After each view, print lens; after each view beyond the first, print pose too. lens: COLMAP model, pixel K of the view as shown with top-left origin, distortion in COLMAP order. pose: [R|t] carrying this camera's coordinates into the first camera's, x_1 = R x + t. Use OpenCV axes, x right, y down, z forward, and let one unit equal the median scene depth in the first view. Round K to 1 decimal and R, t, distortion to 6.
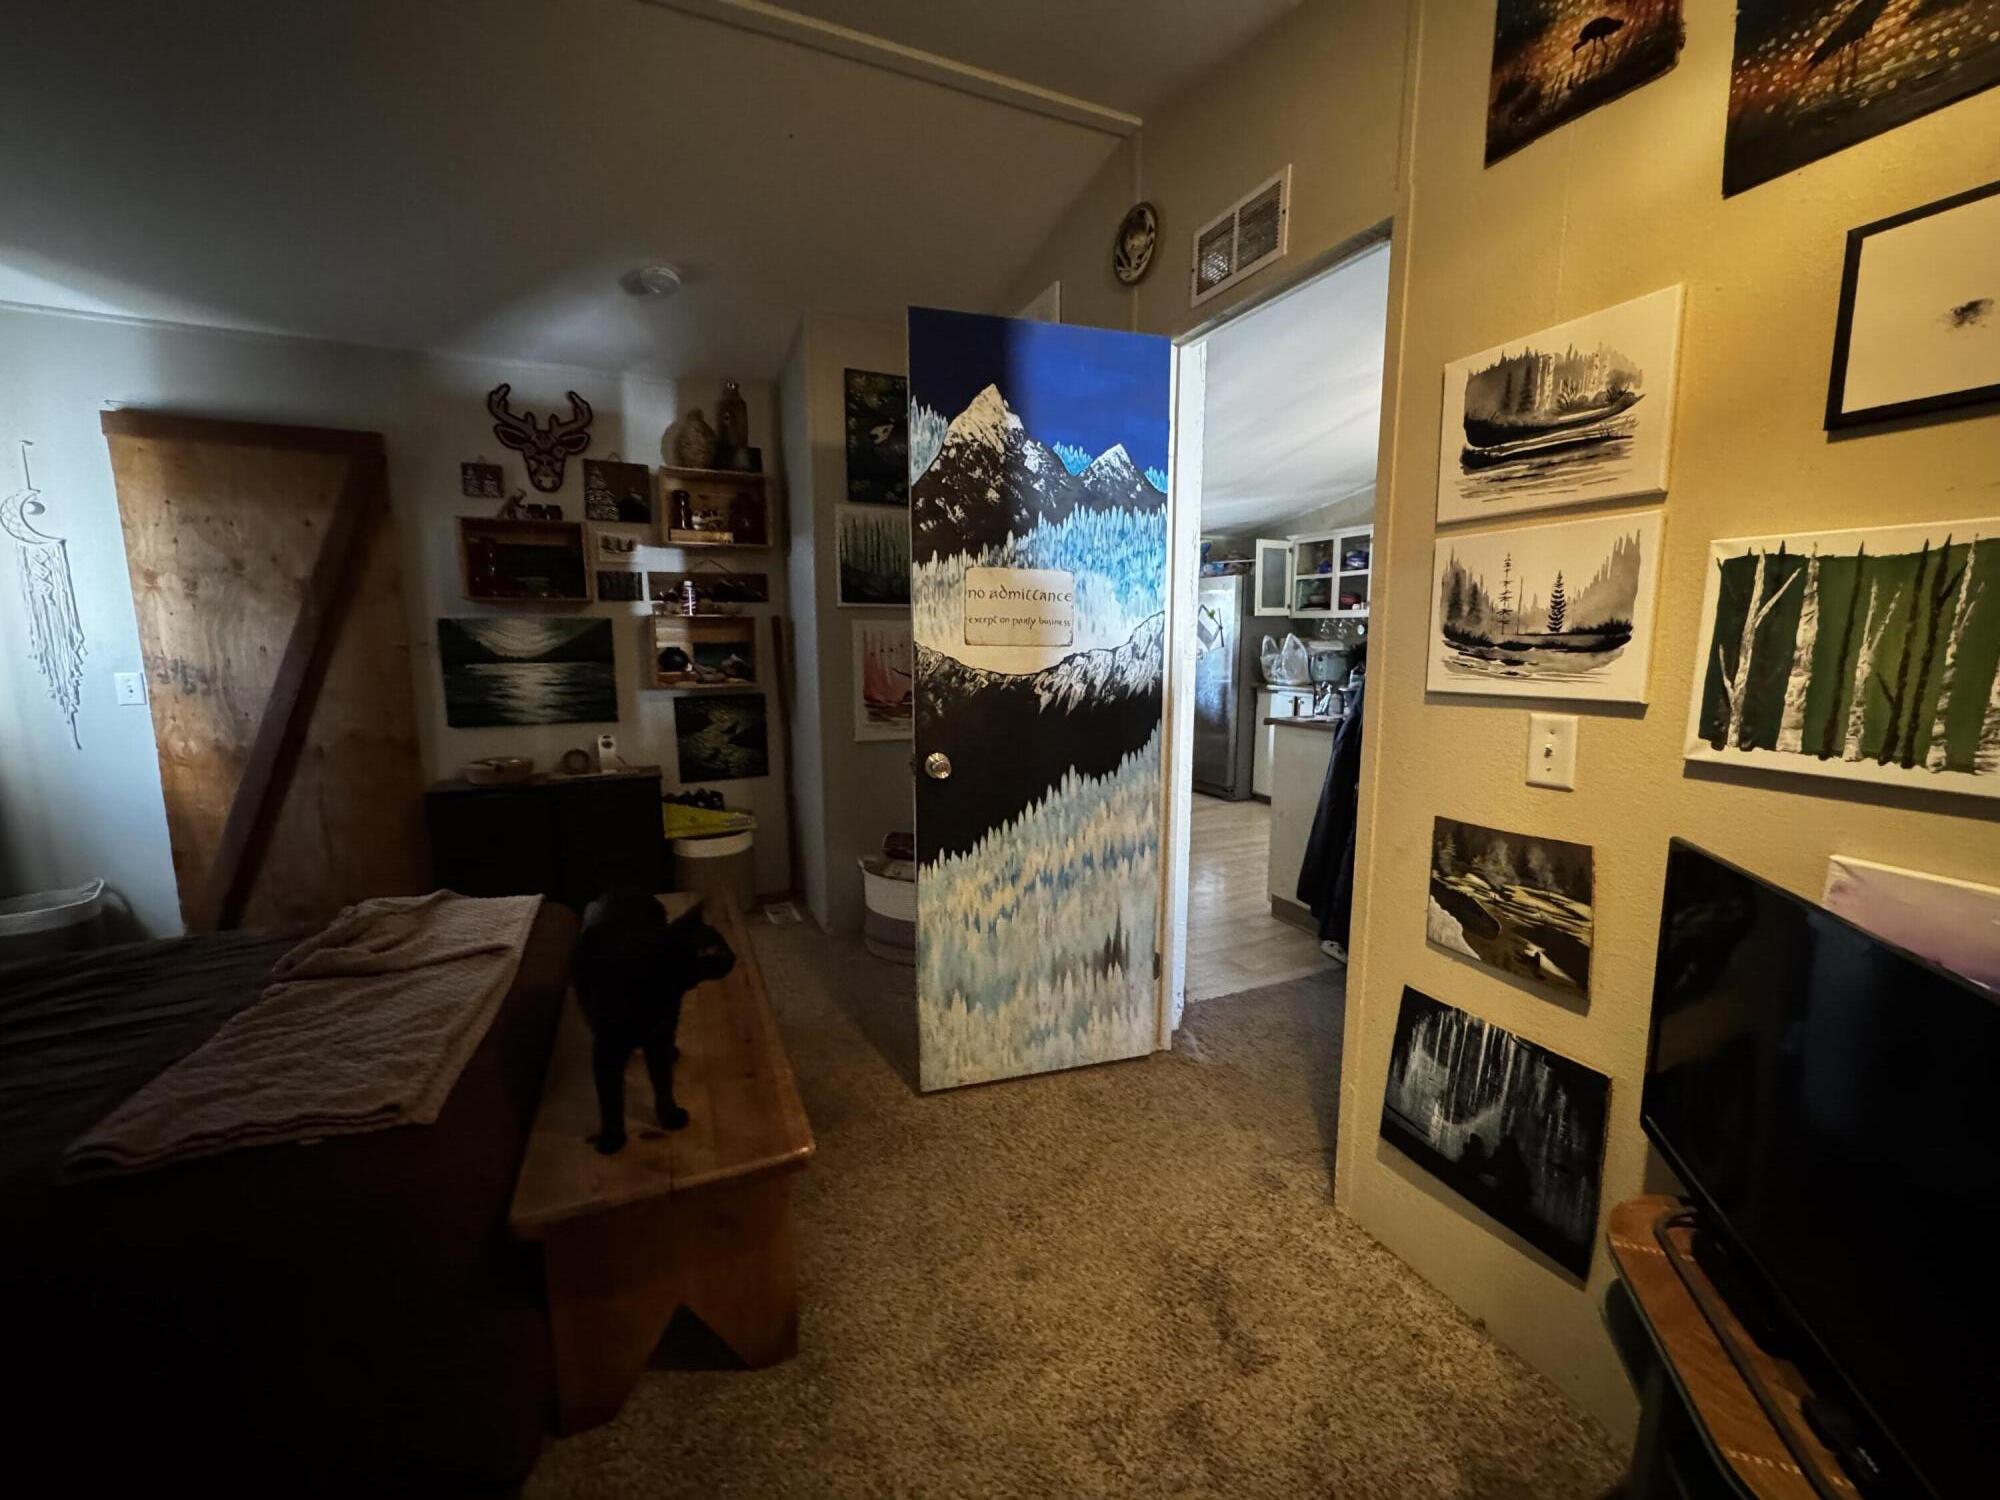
lens RADIAL K [[799.5, 0, 998.4], [0, 799.5, 753.2], [0, 0, 1]] dist [0.002808, 0.000947]
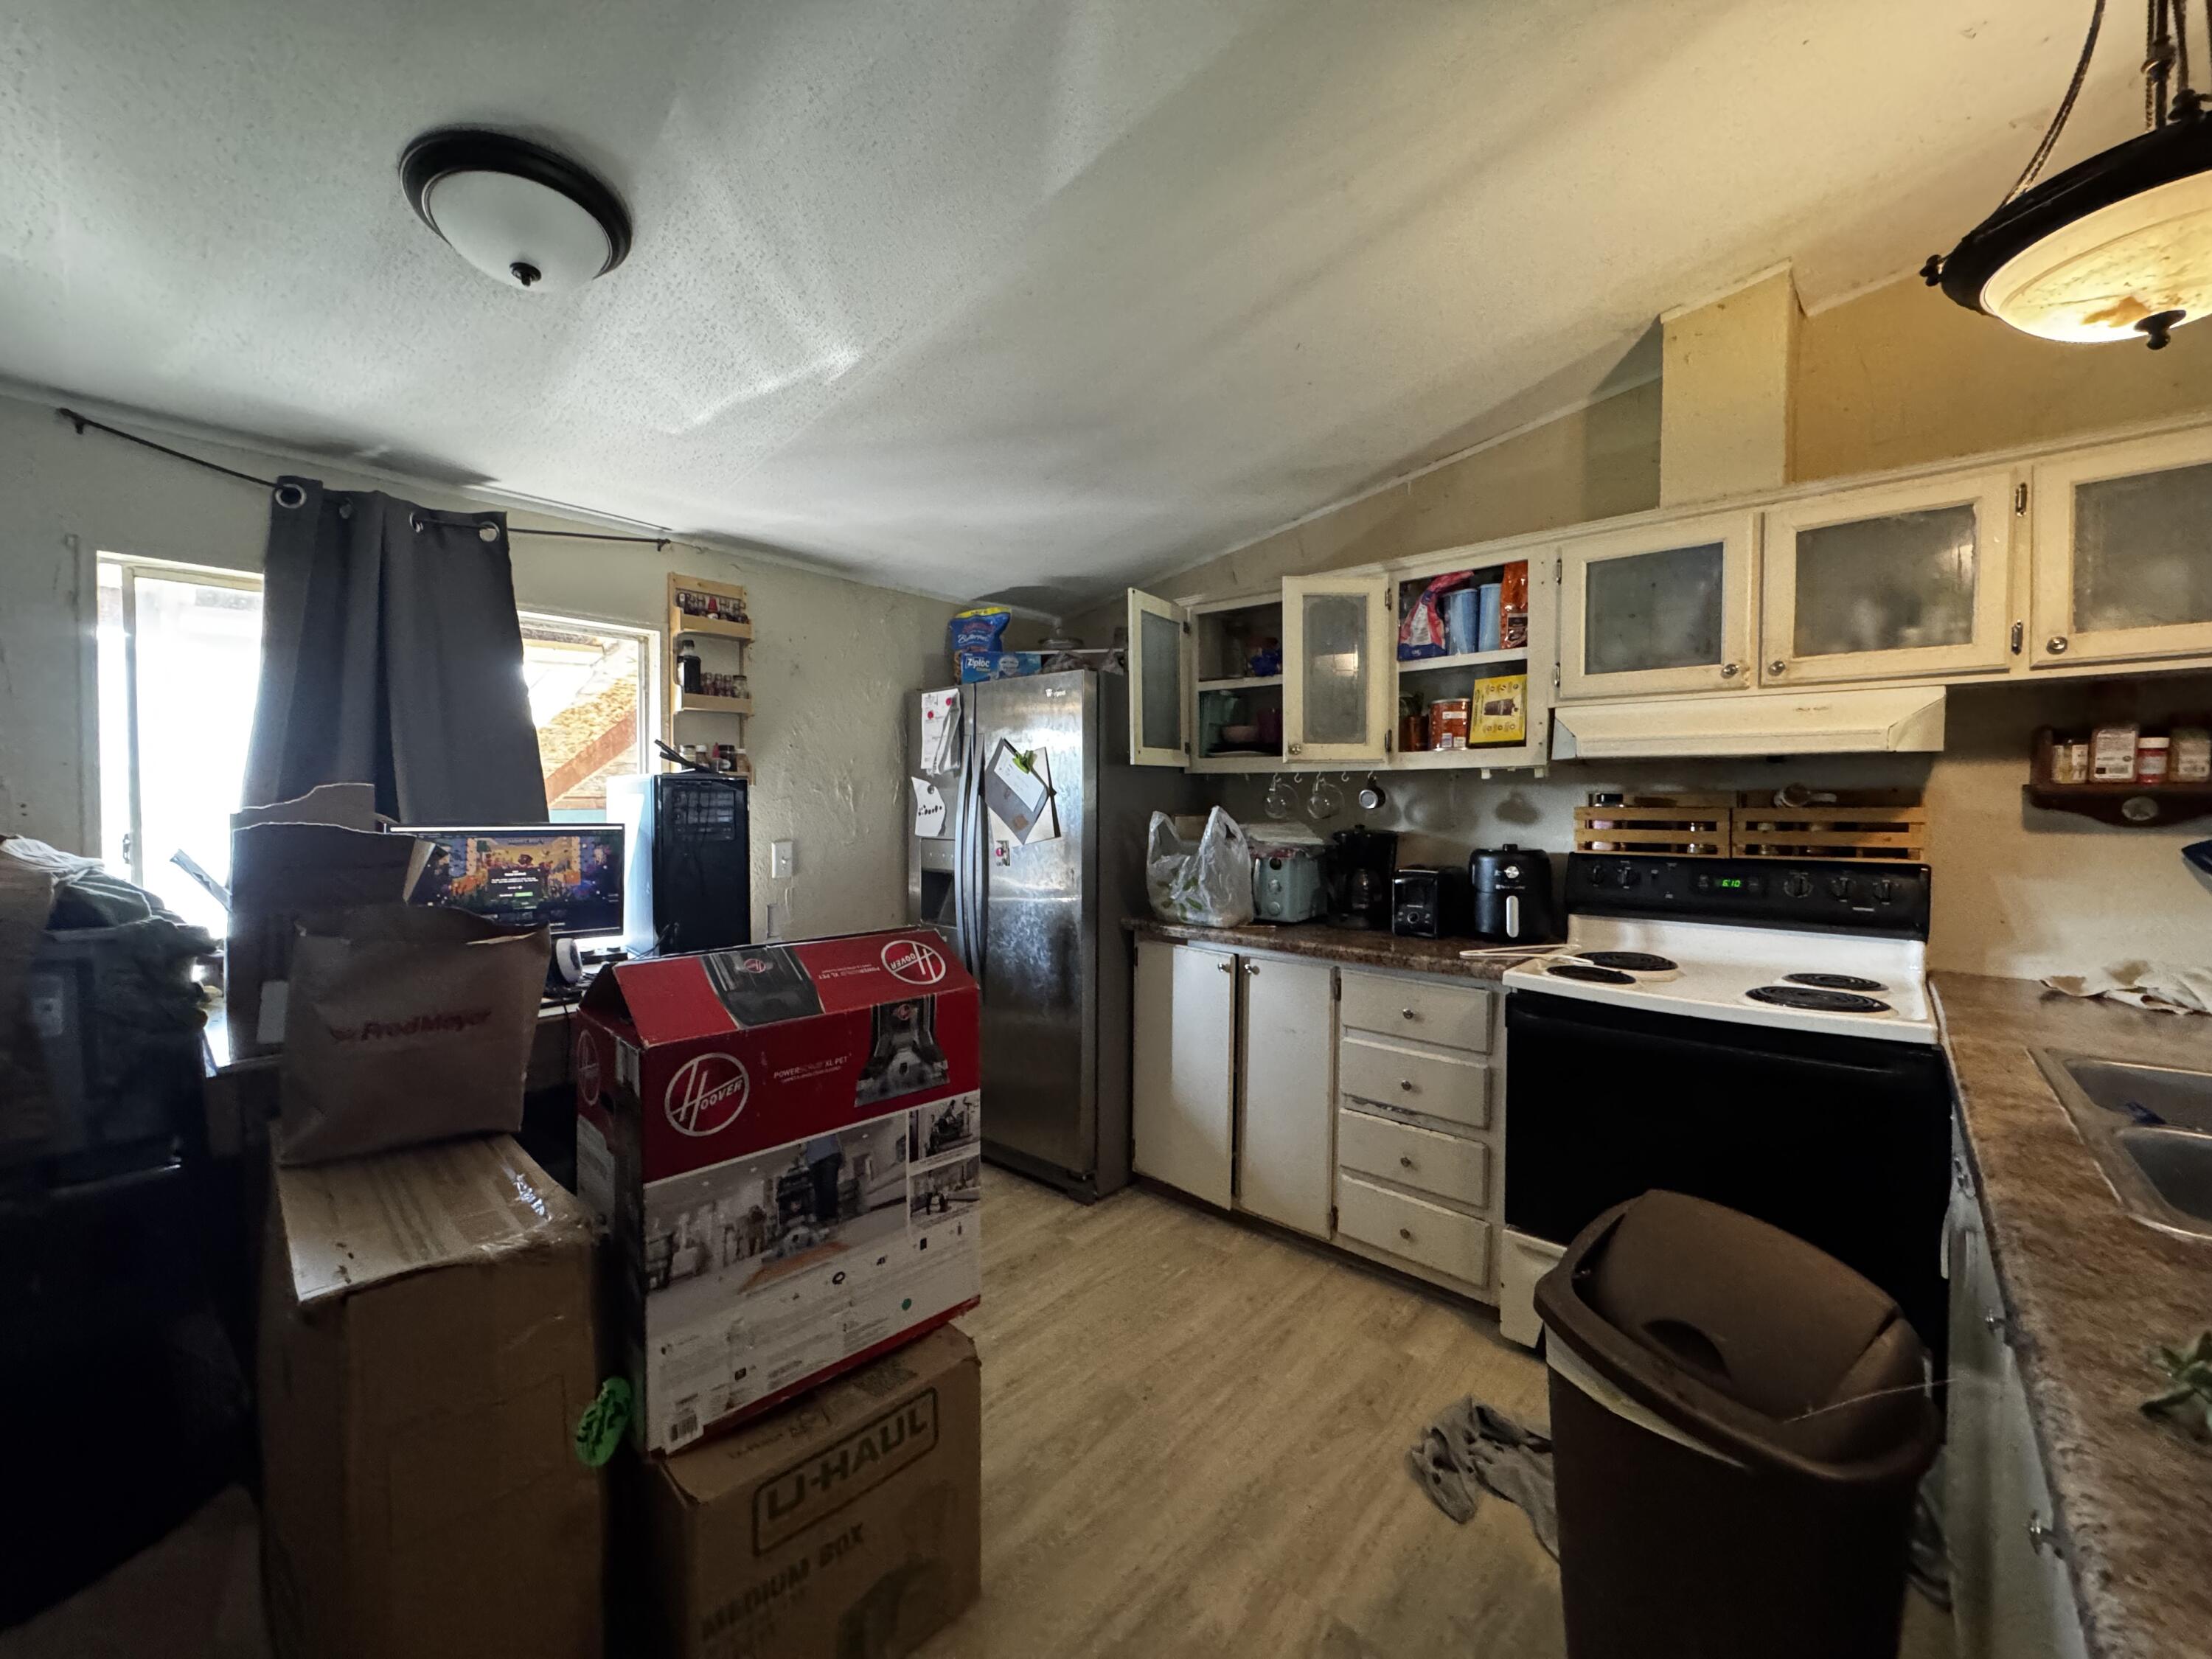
lens RADIAL K [[884.2, 0, 1100.2], [0, 884.2, 820.8], [0, 0, 1]] dist [0.002808, 0.000947]
pose [[0.910773, -0.005289, 0.412874, 0.110915], [0.054935, 0.992581, -0.108468, -0.092049], [-0.409238, 0.121471, 0.904306, 0.581713]]
